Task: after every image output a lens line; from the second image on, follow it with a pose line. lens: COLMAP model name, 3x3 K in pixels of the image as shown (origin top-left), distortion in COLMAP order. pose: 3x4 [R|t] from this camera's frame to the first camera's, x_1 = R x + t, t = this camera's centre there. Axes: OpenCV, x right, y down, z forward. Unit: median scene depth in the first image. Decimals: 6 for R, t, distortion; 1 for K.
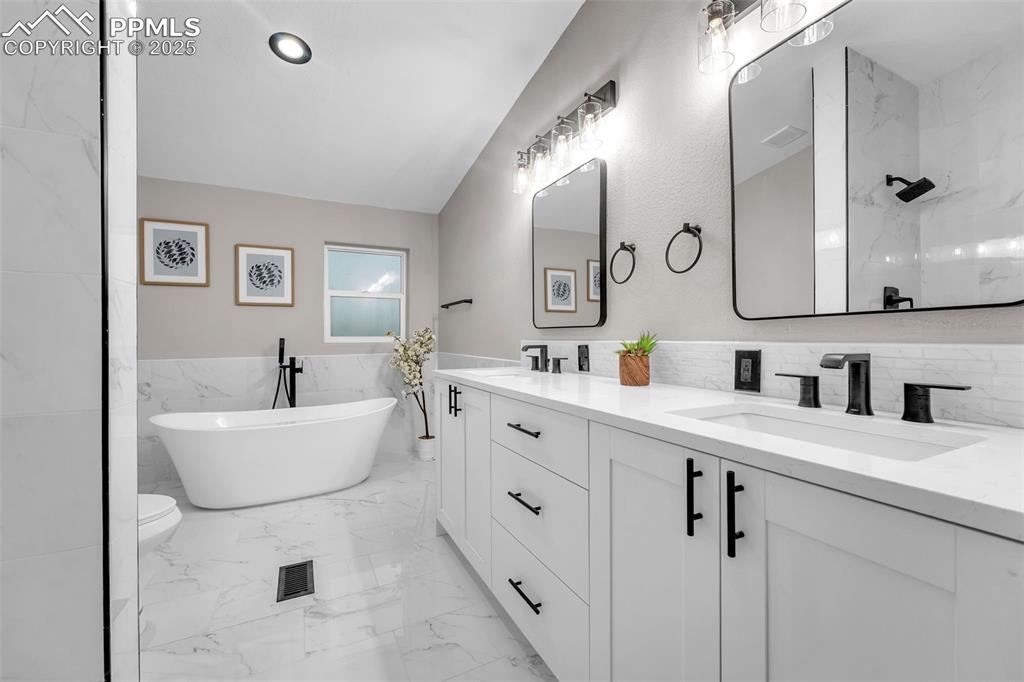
lens RADIAL K [[416.8, 0, 514.1], [0, 416.8, 335.7], [0, 0, 1]] dist [-0.000997, -0.000381]
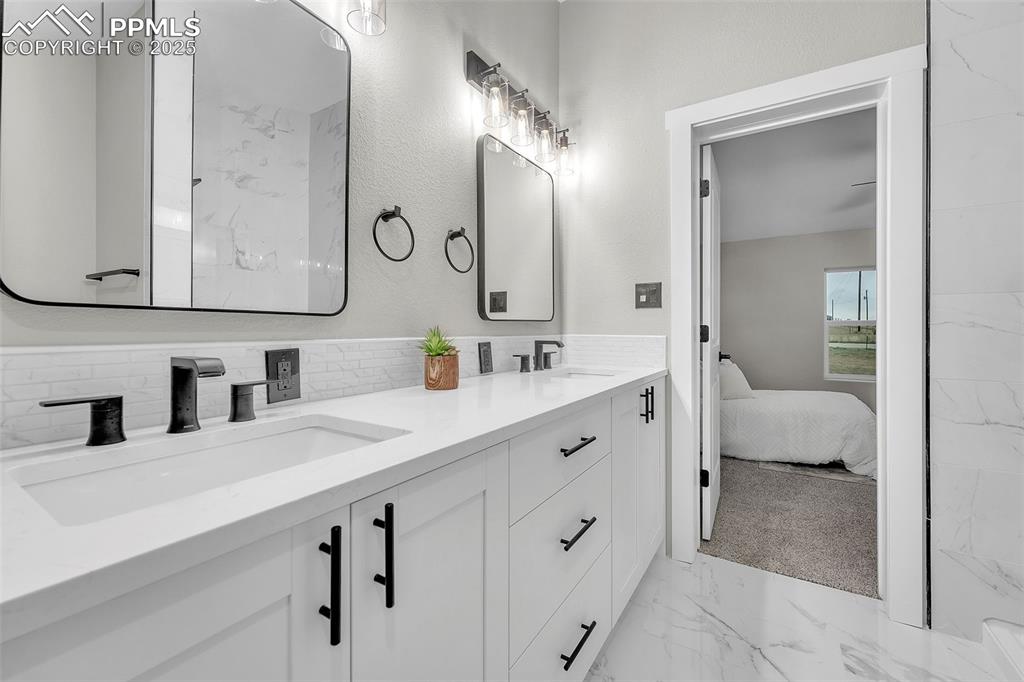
lens RADIAL K [[416.8, 0, 513.0], [0, 416.8, 333.6], [0, 0, 1]] dist [-0.000997, -0.000381]
pose [[-0.520323, 0.005199, 0.853954, -0.538648], [0.003505, 0.999986, -0.003952, 0.008818], [-0.853962, 0.000937, -0.520334, 1.353209]]
